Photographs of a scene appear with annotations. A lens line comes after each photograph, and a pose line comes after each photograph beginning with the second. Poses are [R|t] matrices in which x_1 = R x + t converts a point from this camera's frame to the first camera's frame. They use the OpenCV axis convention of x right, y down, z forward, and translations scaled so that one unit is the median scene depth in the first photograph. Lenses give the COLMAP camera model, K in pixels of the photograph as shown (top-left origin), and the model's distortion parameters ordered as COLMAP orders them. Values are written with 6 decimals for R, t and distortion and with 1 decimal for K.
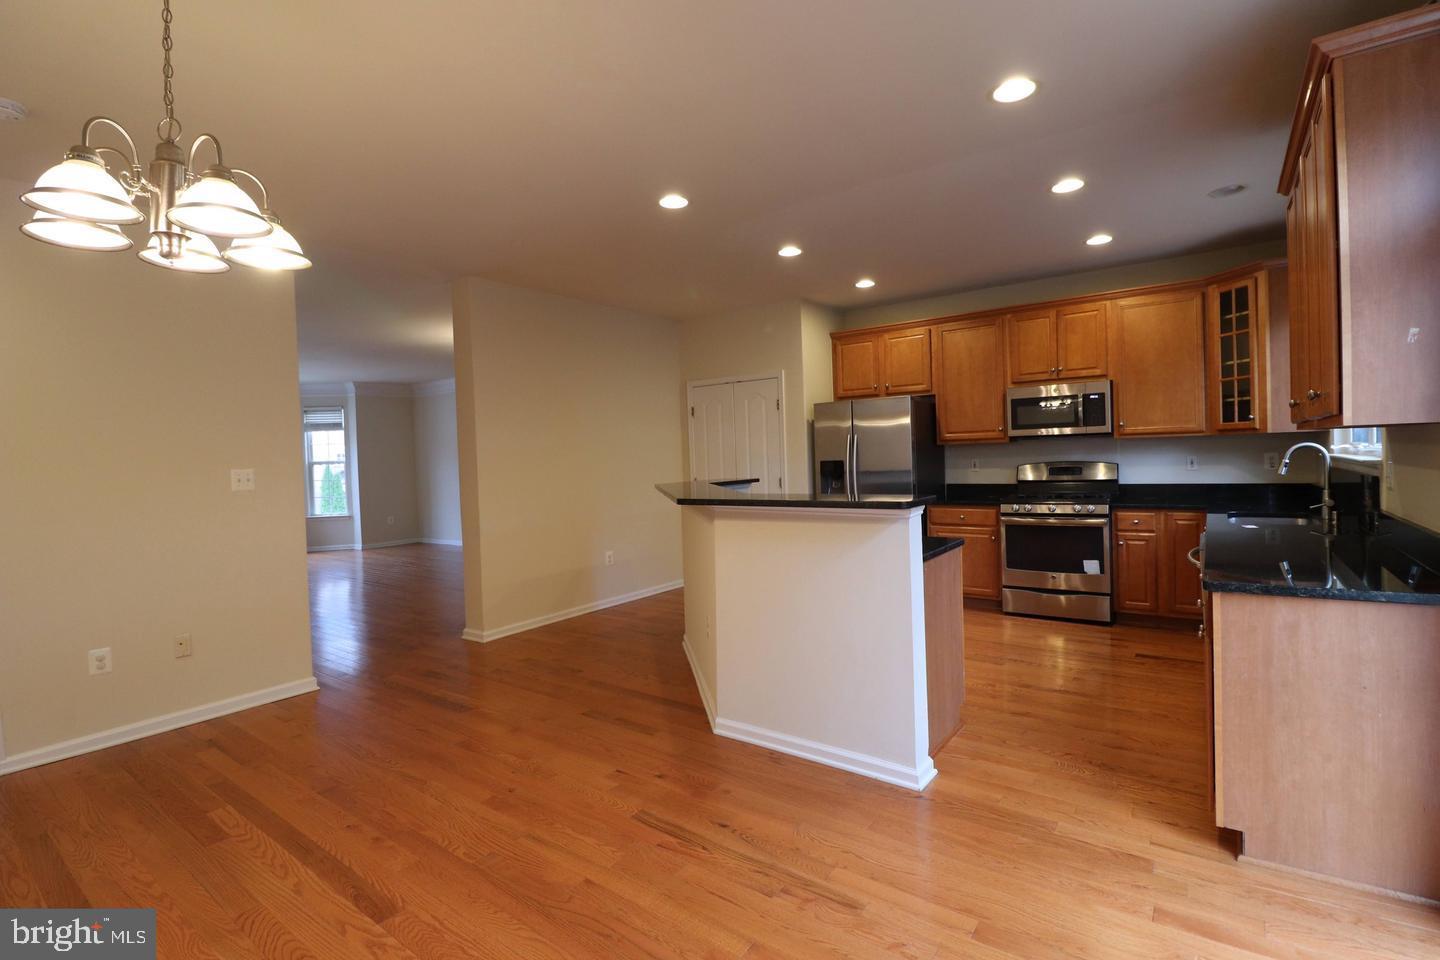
lens RADIAL K [[668.4, 0, 728.0], [0, 668.4, 470.9], [0, 0, 1]] dist [-0.005509, -0.001863]
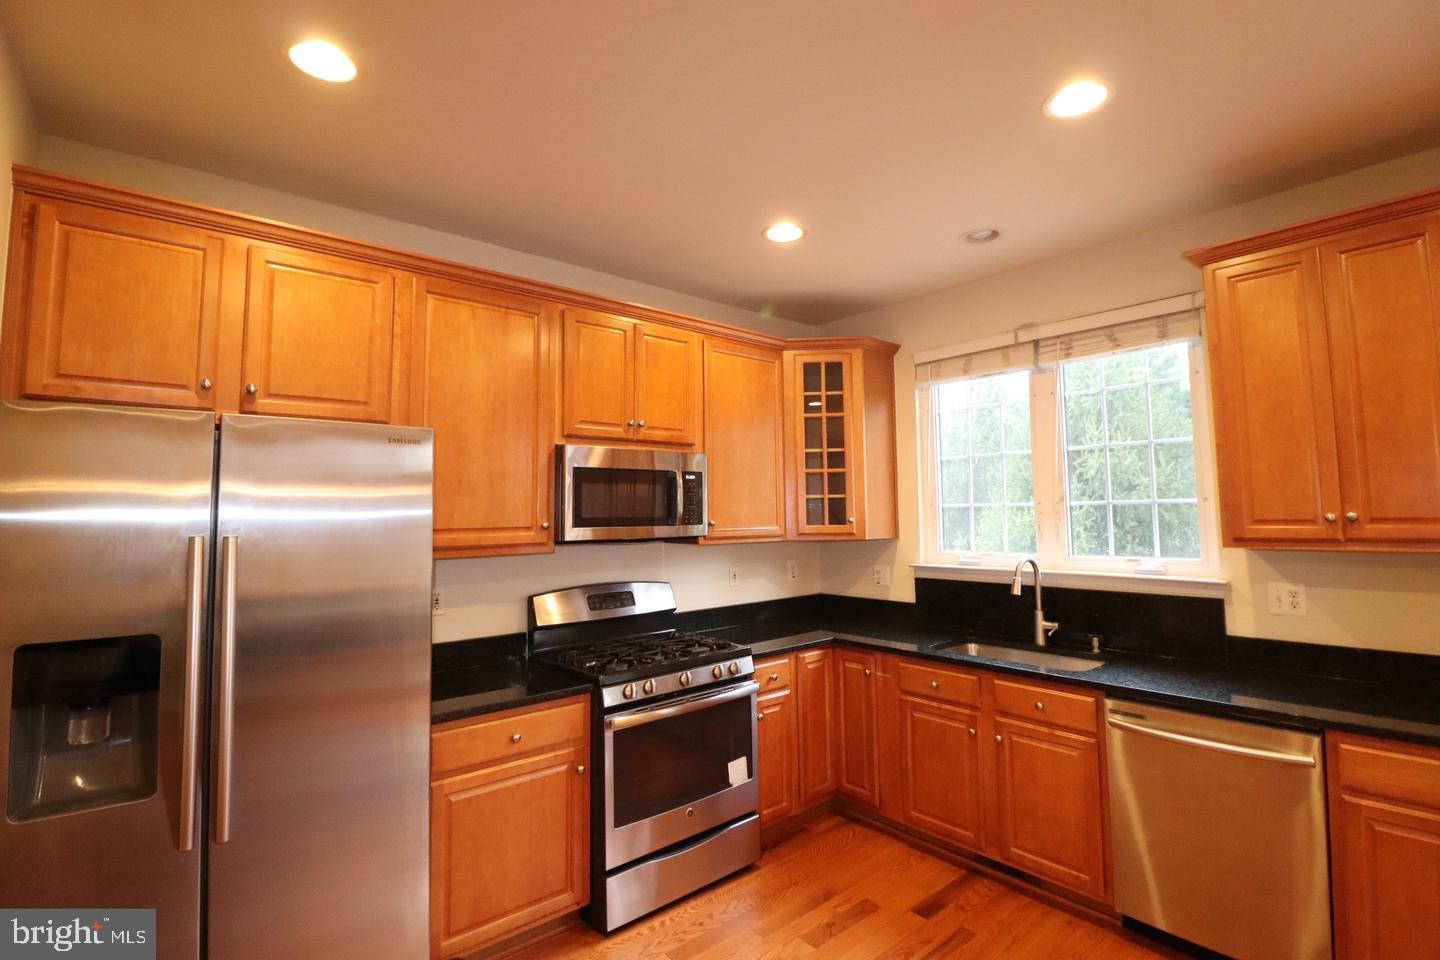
lens RADIAL K [[668.4, 0, 737.4], [0, 668.4, 459.5], [0, 0, 1]] dist [-0.005509, -0.001863]
pose [[0.228477, 0.107608, 0.967584, -0.044956], [0.030723, 0.992581, -0.117642, -0.058396], [-0.973064, 0.056606, 0.223476, 0.895672]]
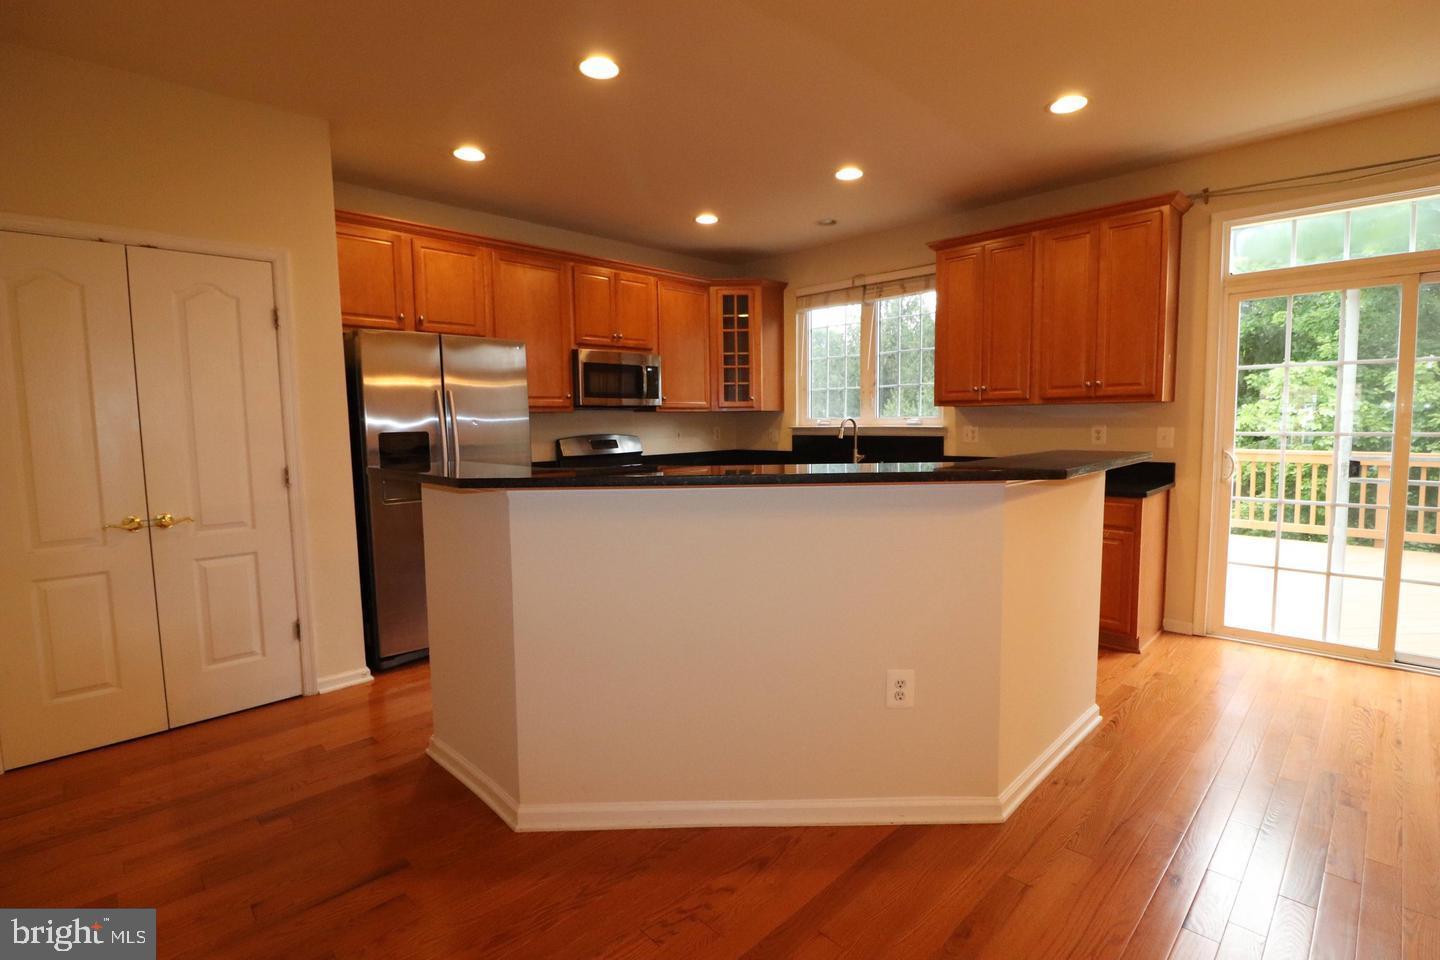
lens RADIAL K [[668.4, 0, 732.9], [0, 668.4, 474.8], [0, 0, 1]] dist [-0.005509, -0.001863]
pose [[0.156254, -0.054820, 0.986194, -0.481256], [0.034144, 0.998162, 0.050075, 0.001646], [-0.987127, 0.025848, 0.157839, 0.789347]]
